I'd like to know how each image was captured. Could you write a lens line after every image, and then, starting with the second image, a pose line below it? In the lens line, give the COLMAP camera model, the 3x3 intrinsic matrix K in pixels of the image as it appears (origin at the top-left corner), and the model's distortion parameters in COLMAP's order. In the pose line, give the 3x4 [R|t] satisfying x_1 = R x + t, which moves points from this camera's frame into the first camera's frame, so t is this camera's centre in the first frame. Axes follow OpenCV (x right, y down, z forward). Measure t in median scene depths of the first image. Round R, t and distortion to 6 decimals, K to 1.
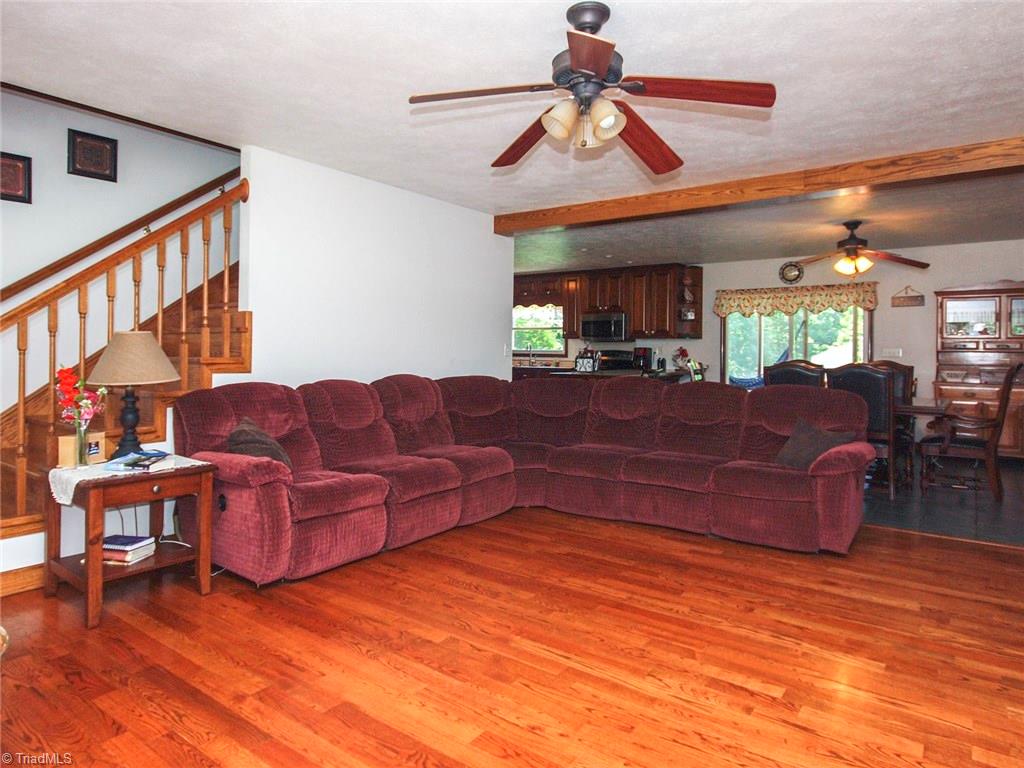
lens RADIAL K [[630.8, 0, 509.9], [0, 630.8, 346.4], [0, 0, 1]] dist [0.003809, 0.003540]
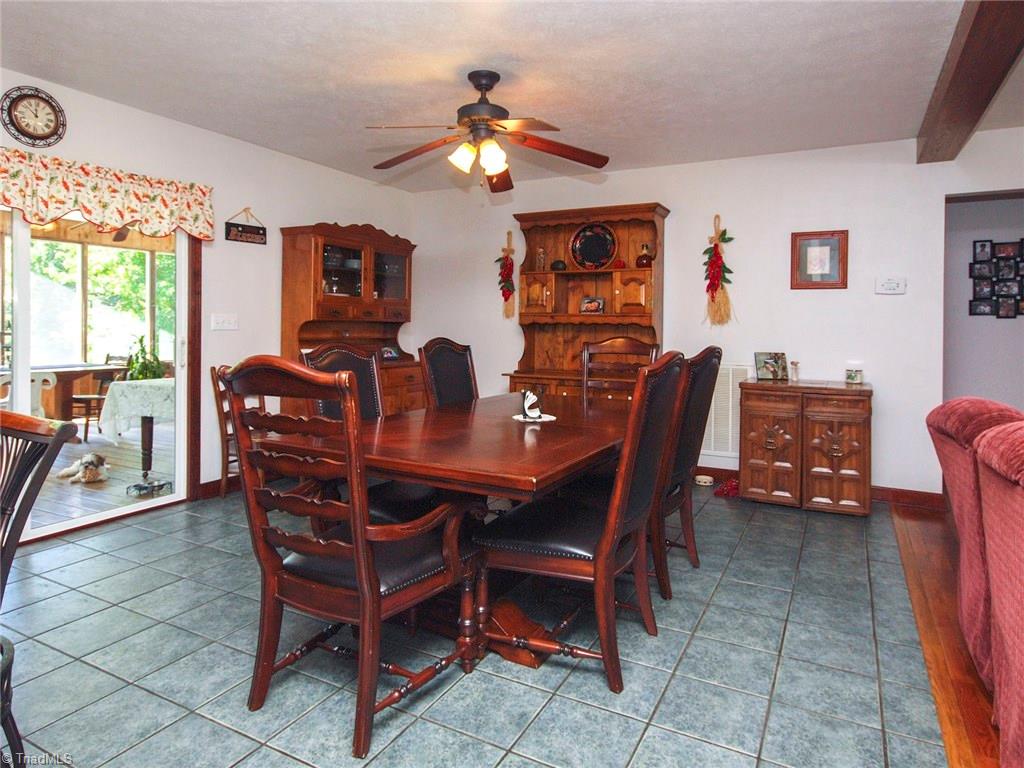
lens RADIAL K [[627.3, 0, 509.3], [0, 627.3, 329.0], [0, 0, 1]] dist [-0.010486, -0.000581]
pose [[-0.144962, -0.018542, 0.989263, 0.054030], [-0.017301, 0.999719, 0.016203, 0.005812], [-0.989286, -0.014766, -0.145242, 1.816578]]
